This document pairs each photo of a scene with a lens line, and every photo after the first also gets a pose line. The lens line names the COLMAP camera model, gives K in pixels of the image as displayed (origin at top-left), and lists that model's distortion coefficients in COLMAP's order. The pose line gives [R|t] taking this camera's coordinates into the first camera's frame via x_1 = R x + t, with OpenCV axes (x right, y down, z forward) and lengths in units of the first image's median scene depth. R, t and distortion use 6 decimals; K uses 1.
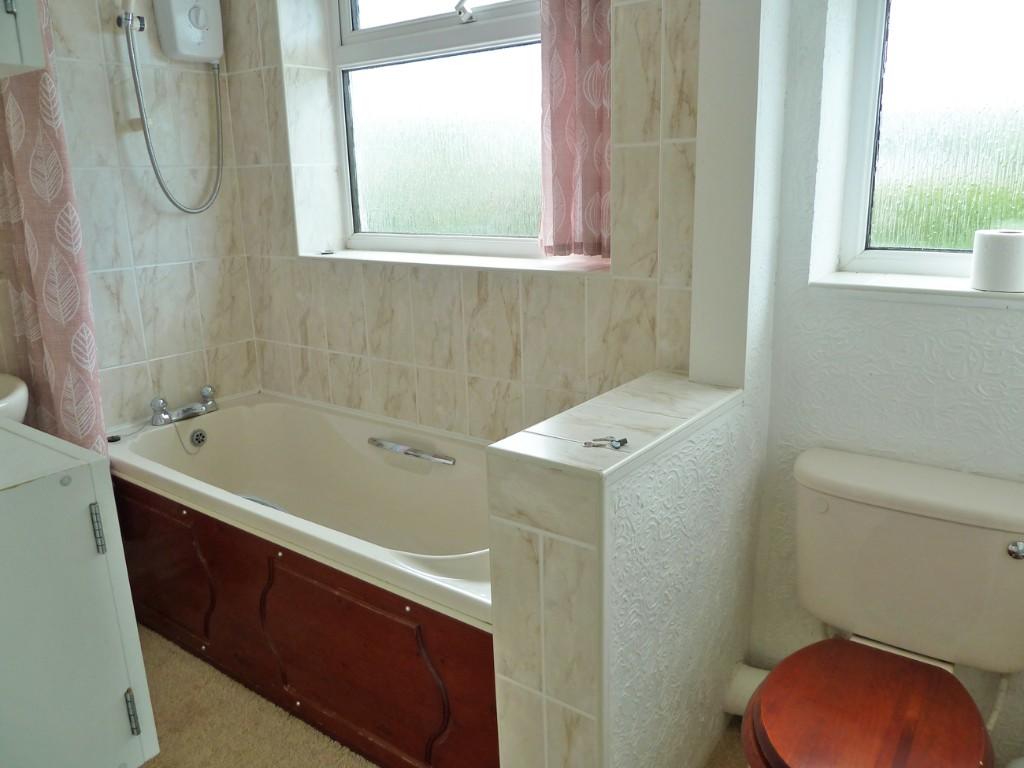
lens RADIAL K [[779.2, 0, 517.4], [0, 779.2, 384.3], [0, 0, 1]] dist [-0.016037, 0.013204]
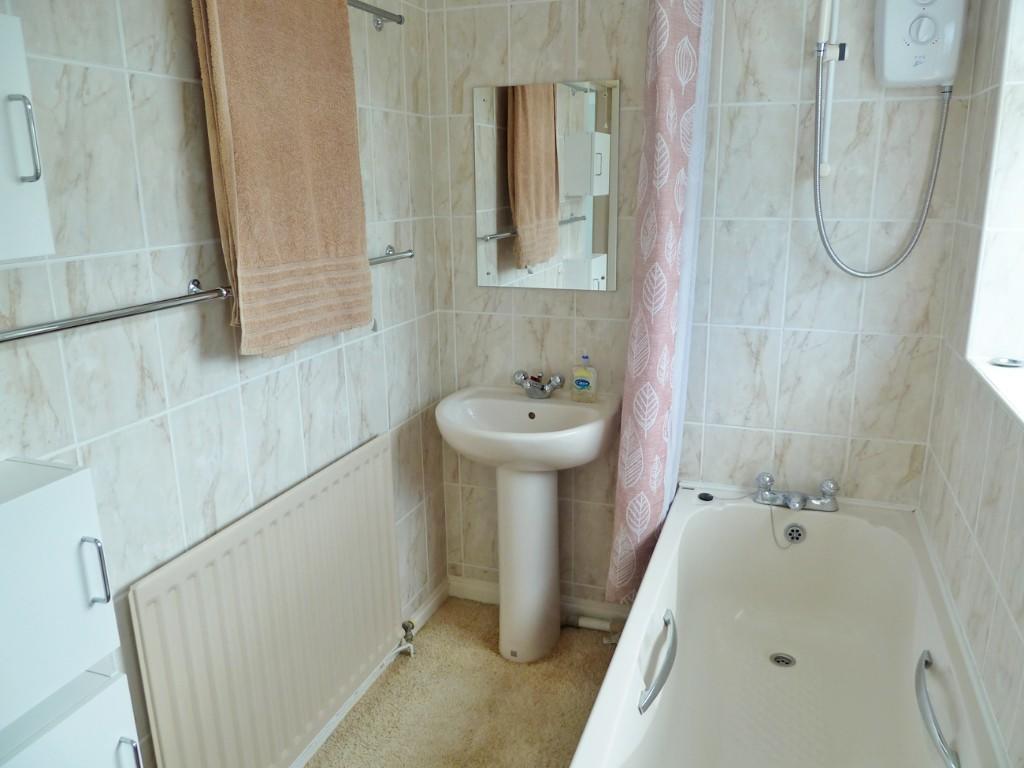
lens RADIAL K [[779.2, 0, 516.8], [0, 779.2, 386.1], [0, 0, 1]] dist [-0.016037, 0.013204]
pose [[0.316493, 0.268618, -0.909768, 0.235389], [-0.242291, 0.950148, 0.196251, -0.185156], [0.917130, 0.158316, 0.365798, 0.394947]]
